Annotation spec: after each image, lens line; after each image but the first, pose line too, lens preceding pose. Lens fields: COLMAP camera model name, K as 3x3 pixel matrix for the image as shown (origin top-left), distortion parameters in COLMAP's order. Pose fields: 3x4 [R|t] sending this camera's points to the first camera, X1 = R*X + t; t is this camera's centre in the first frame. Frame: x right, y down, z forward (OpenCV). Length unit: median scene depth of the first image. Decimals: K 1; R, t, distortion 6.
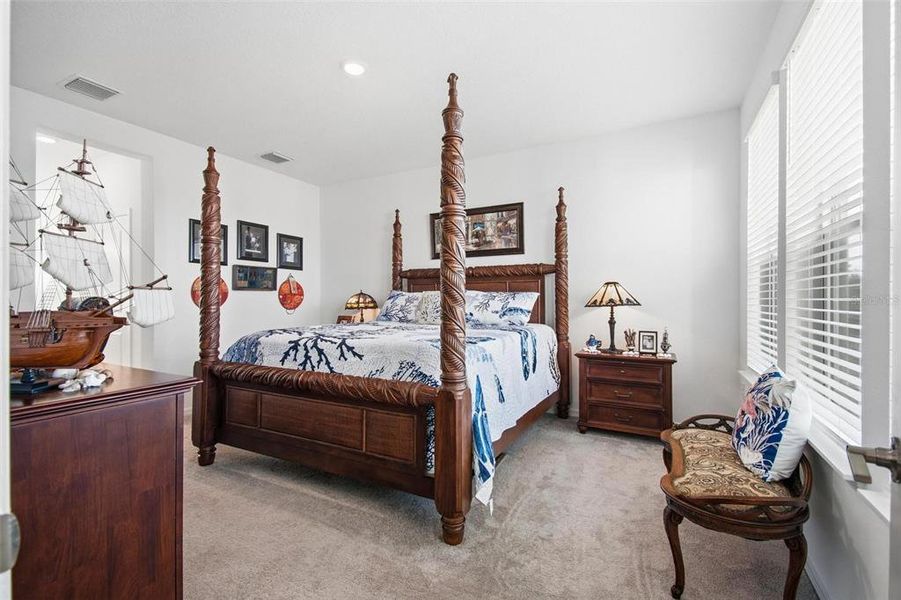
lens RADIAL K [[401.1, 0, 448.6], [0, 401.1, 300.0], [0, 0, 1]] dist [0.034815, -0.032737]
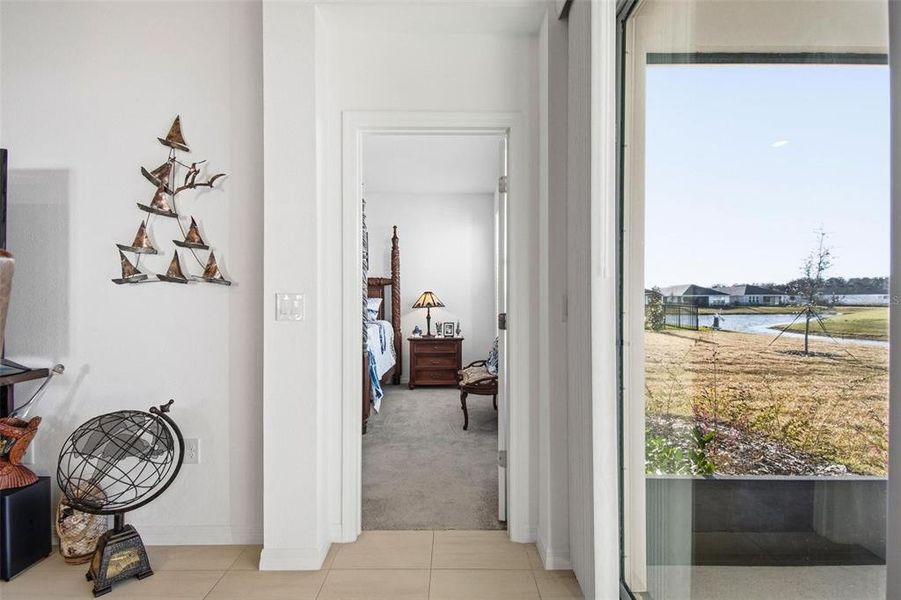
lens RADIAL K [[409.3, 0, 453.2], [0, 409.3, 299.2], [0, 0, 1]] dist [0.021692, -0.024103]
pose [[0.882826, 0.000957, 0.469700, -0.260924], [0.002404, 0.999976, -0.006556, -0.005699], [-0.469694, 0.006917, 0.882802, -0.455586]]
